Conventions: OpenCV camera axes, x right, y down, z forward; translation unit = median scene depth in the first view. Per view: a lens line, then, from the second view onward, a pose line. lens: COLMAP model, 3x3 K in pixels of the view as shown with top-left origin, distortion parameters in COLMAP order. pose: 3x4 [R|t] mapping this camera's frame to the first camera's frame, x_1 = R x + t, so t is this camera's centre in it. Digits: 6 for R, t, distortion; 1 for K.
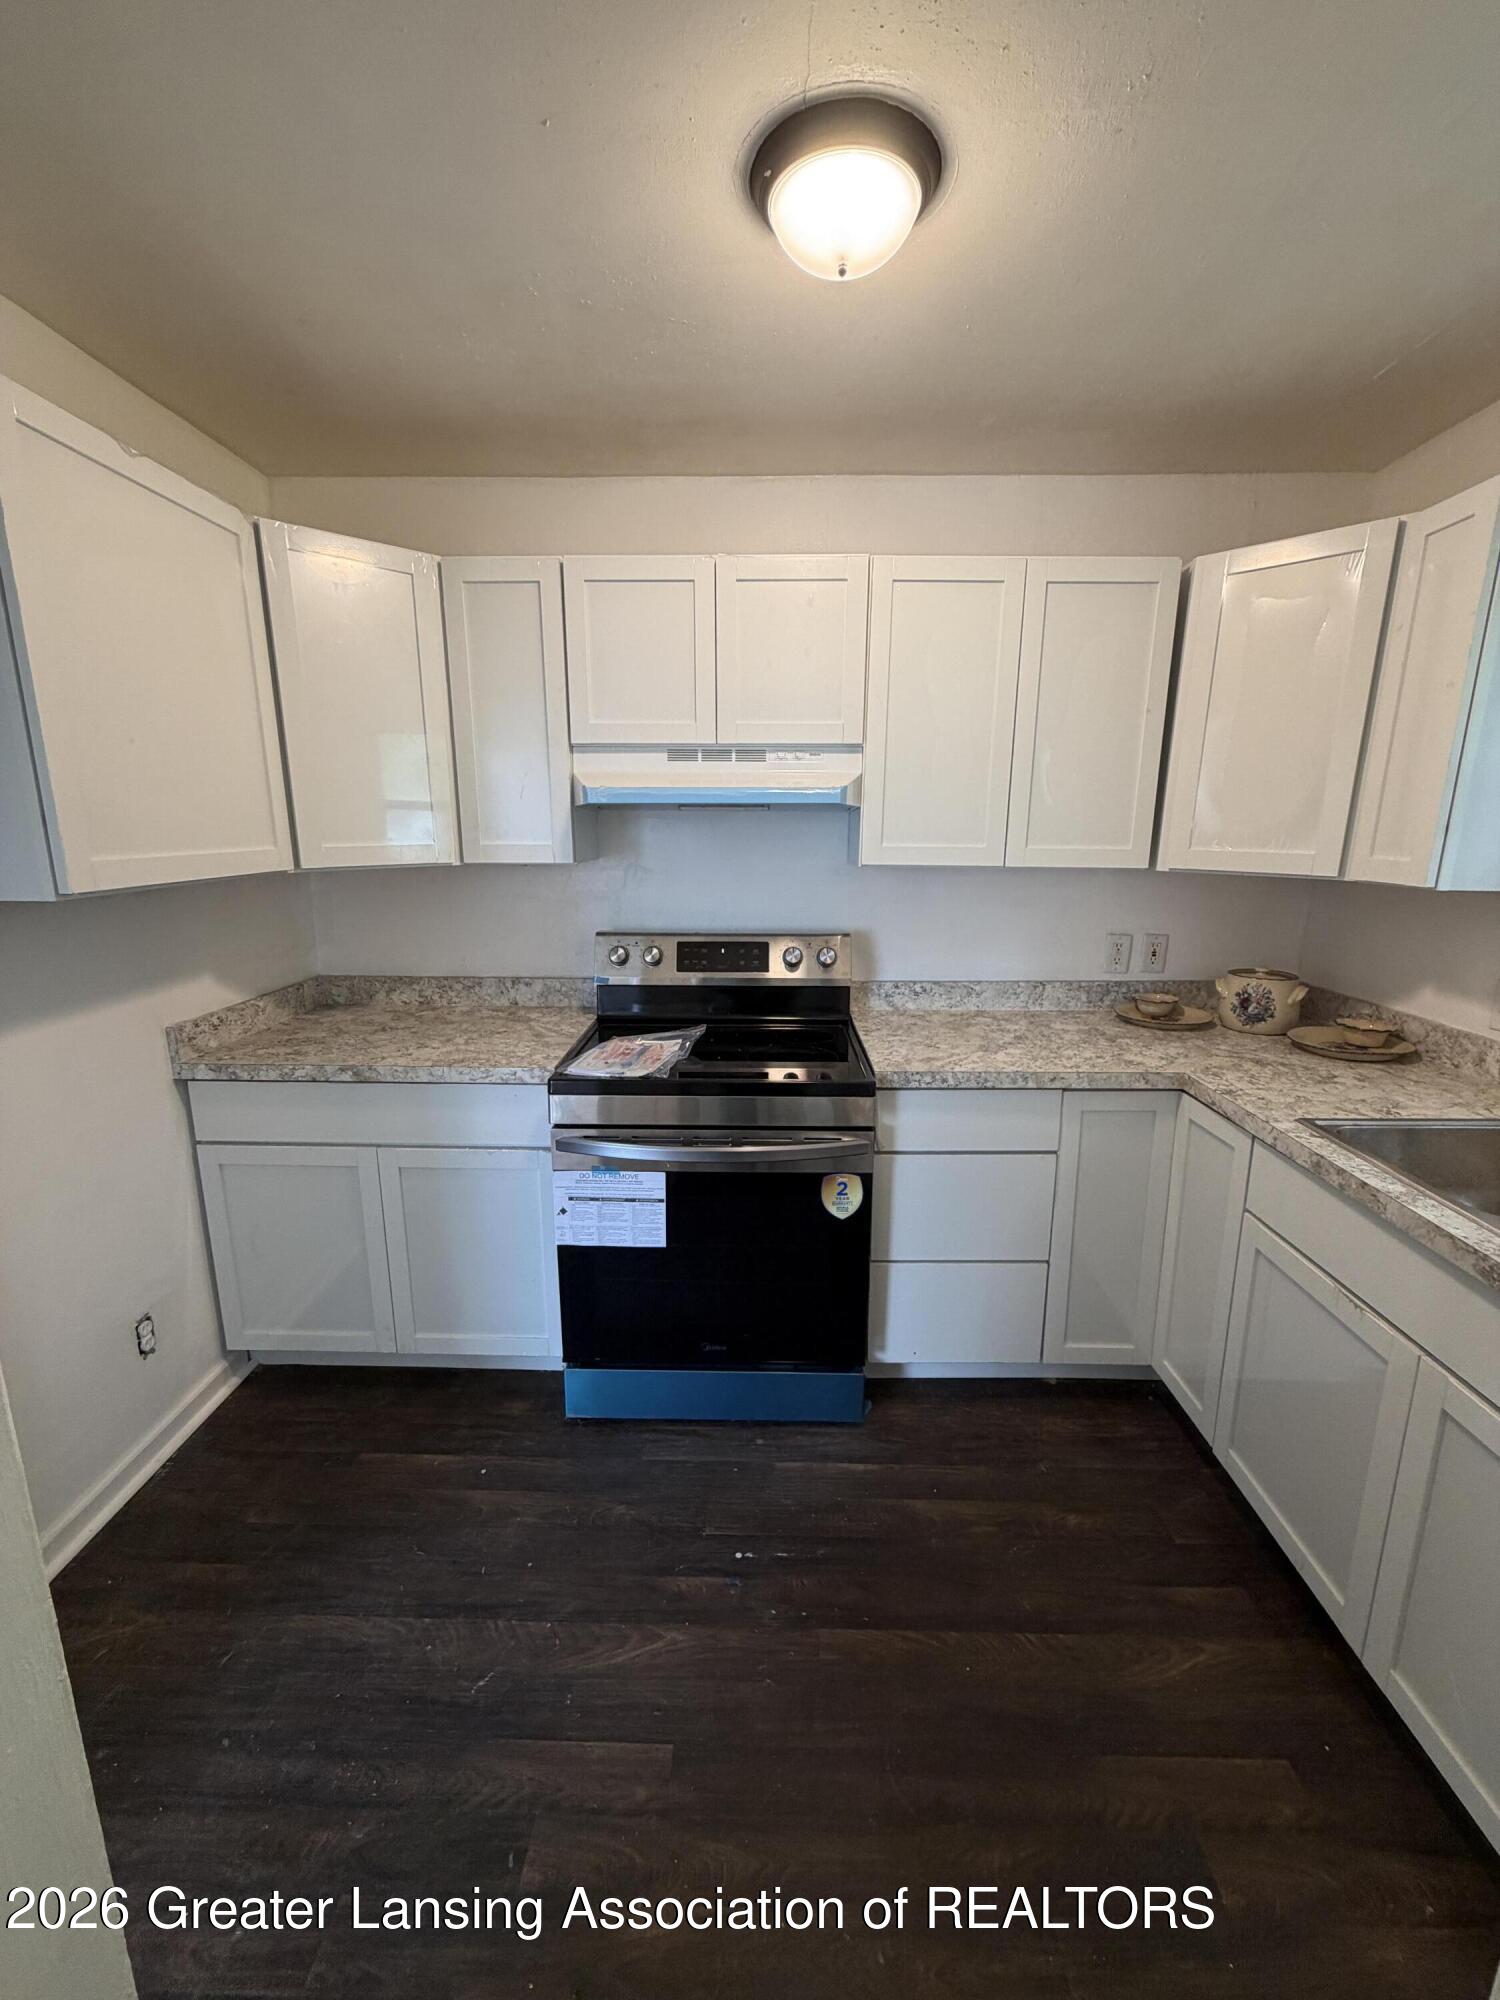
lens RADIAL K [[807.3, 0, 749.4], [0, 807.3, 1000.4], [0, 0, 1]] dist [0.000783, -0.000986]
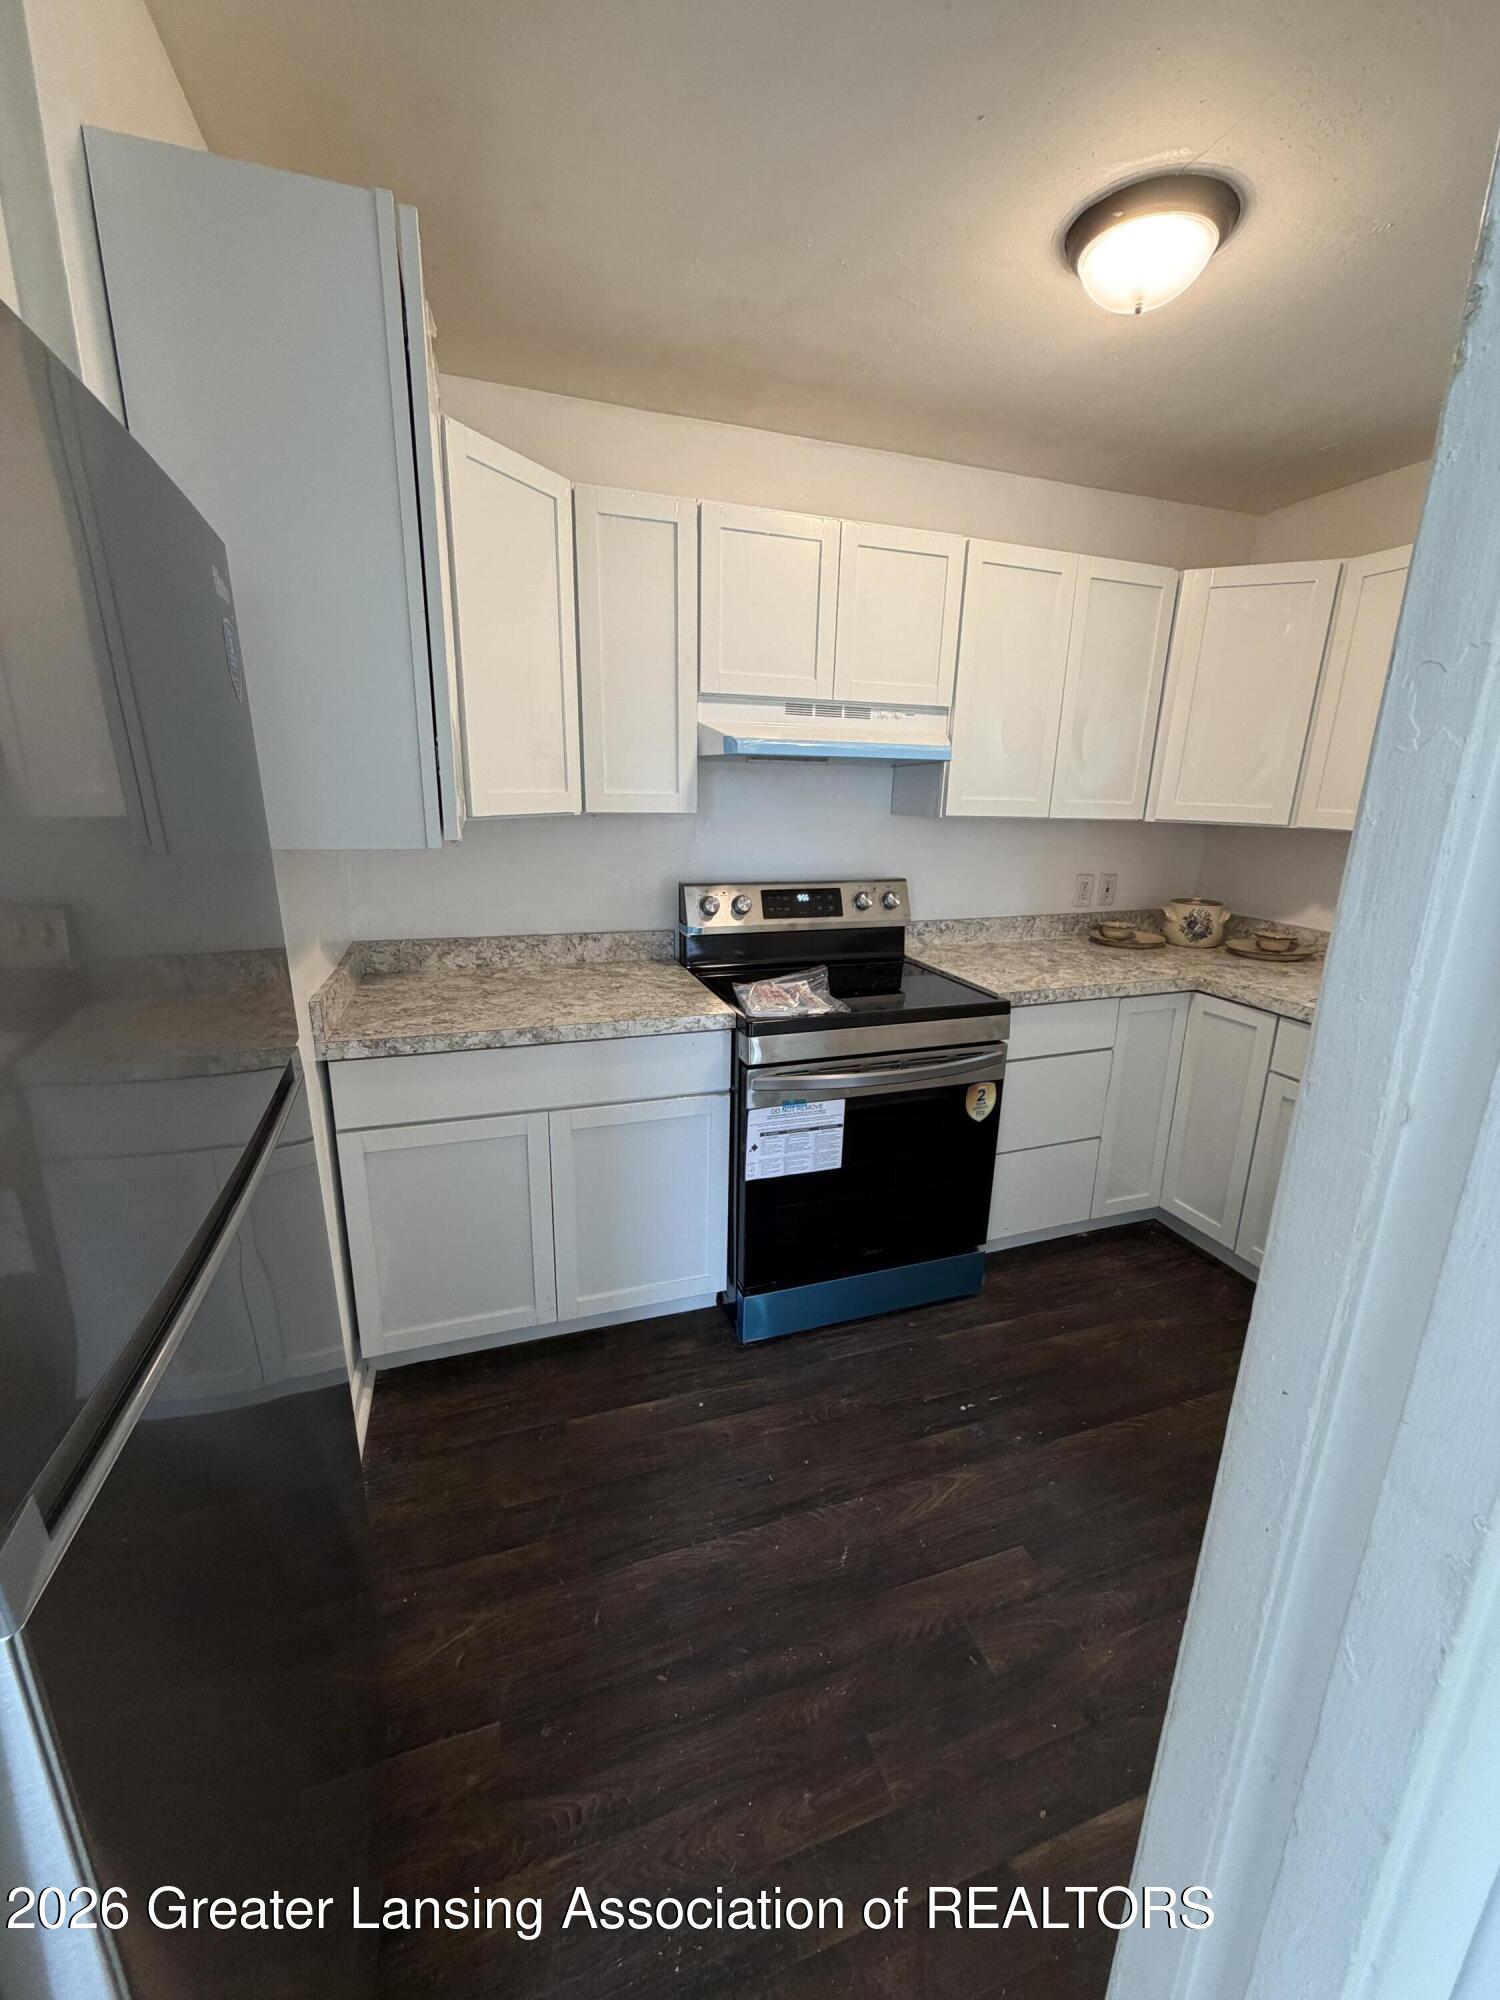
lens RADIAL K [[807.3, 0, 755.5], [0, 807.3, 1002.1], [0, 0, 1]] dist [0.000783, -0.000986]
pose [[0.936190, -0.075833, 0.343217, -0.551775], [0.057576, 0.996346, 0.063092, 0.006009], [-0.346747, -0.039305, 0.937135, 0.022425]]
